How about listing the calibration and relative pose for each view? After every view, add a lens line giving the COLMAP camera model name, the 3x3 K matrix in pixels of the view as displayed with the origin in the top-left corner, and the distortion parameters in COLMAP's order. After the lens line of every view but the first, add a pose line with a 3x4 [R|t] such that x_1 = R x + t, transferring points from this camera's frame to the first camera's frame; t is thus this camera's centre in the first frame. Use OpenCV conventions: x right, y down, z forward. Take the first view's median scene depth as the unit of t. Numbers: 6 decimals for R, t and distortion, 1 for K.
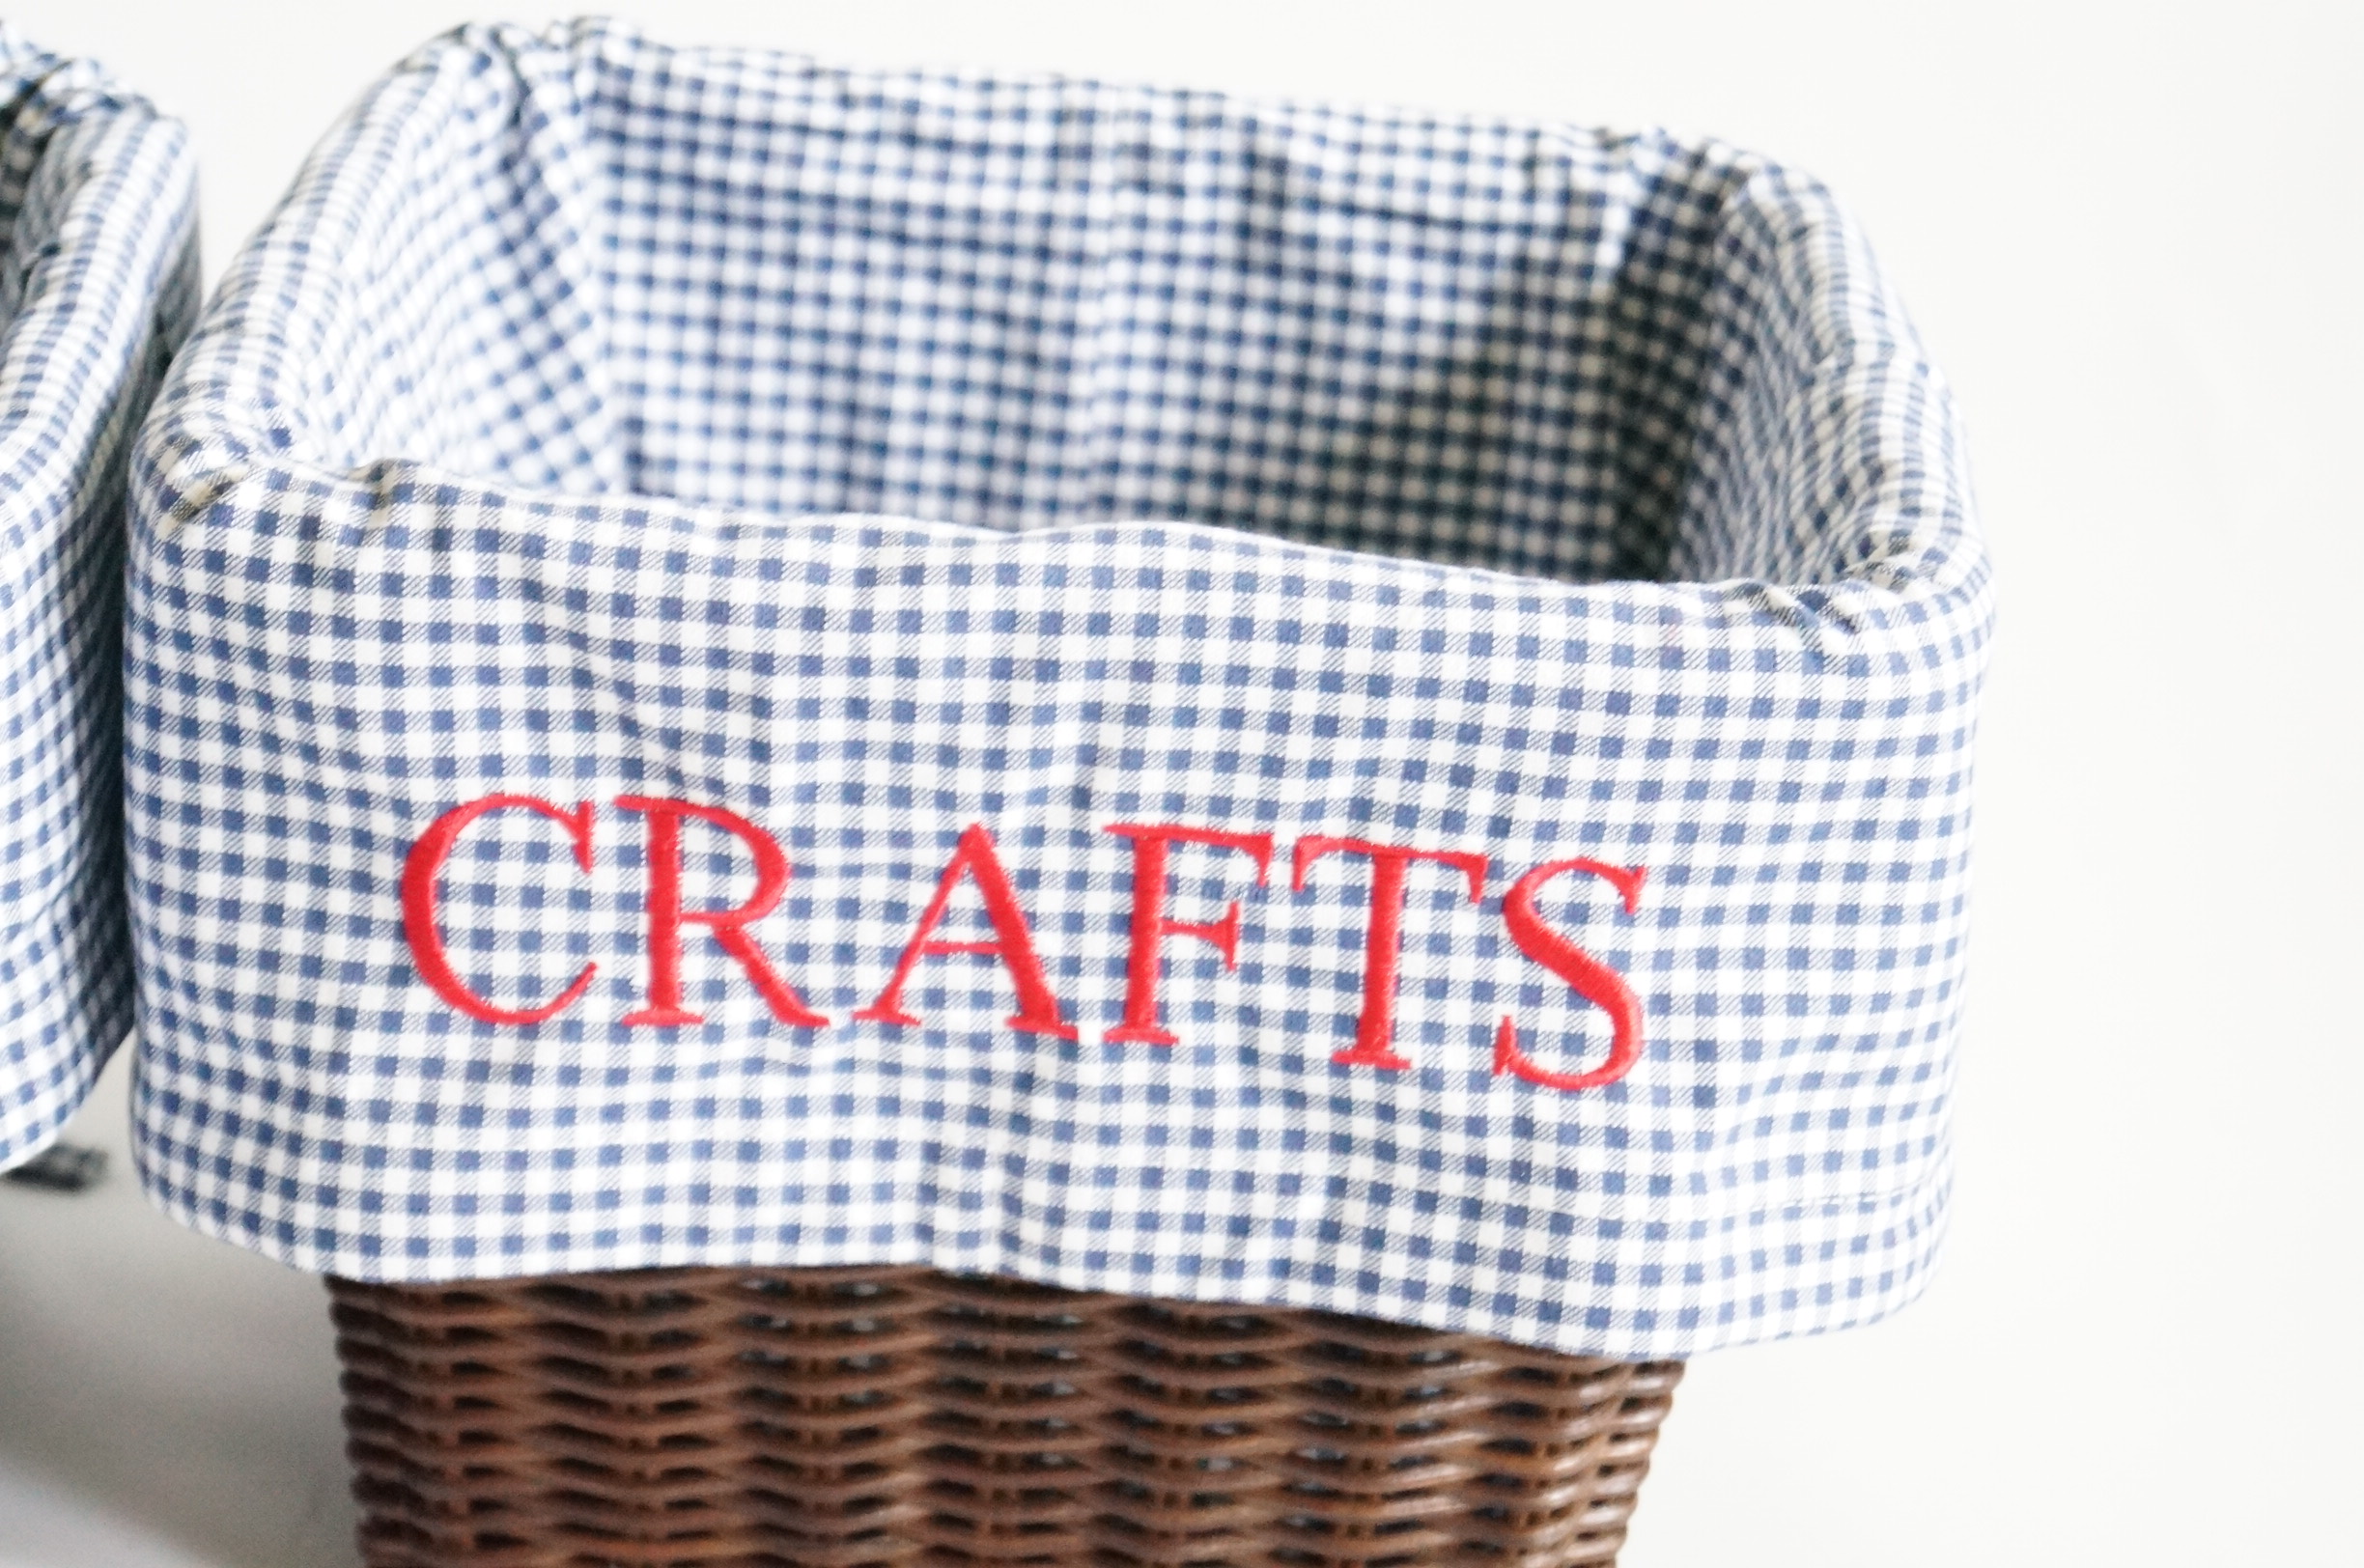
lens RADIAL K [[5072.0, 0, 1183.8], [0, 5072.0, 979.0], [0, 0, 1]] dist [0.024539, -0.165418]
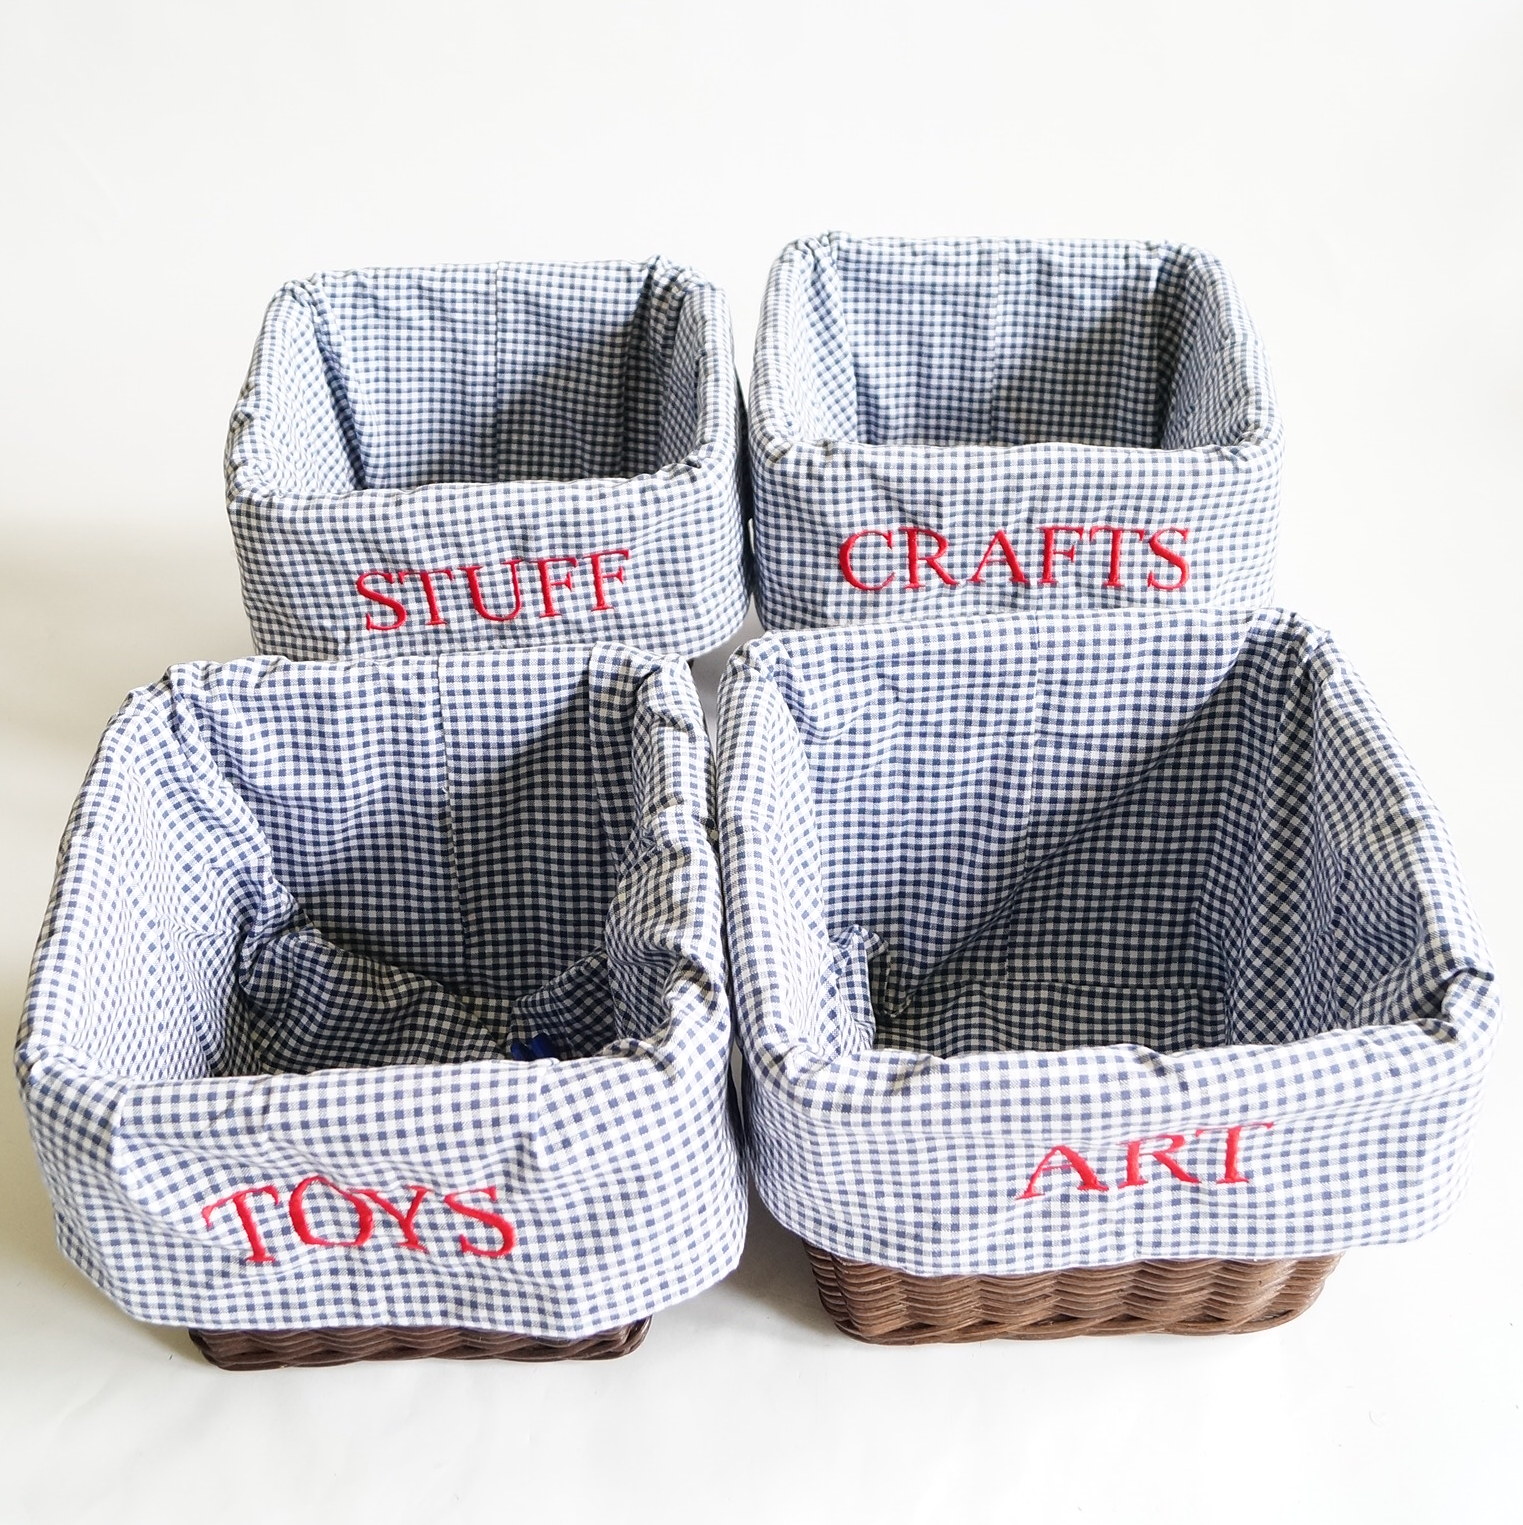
lens RADIAL K [[1950.2, 0, 752.6], [0, 1950.2, 703.9], [0, 0, 1]] dist [-0.080534, 0.015089]
pose [[0.993875, -0.063049, -0.090761, -0.096062], [0.081827, 0.971851, 0.220930, -0.225013], [0.074276, -0.227003, 0.971057, -0.365737]]
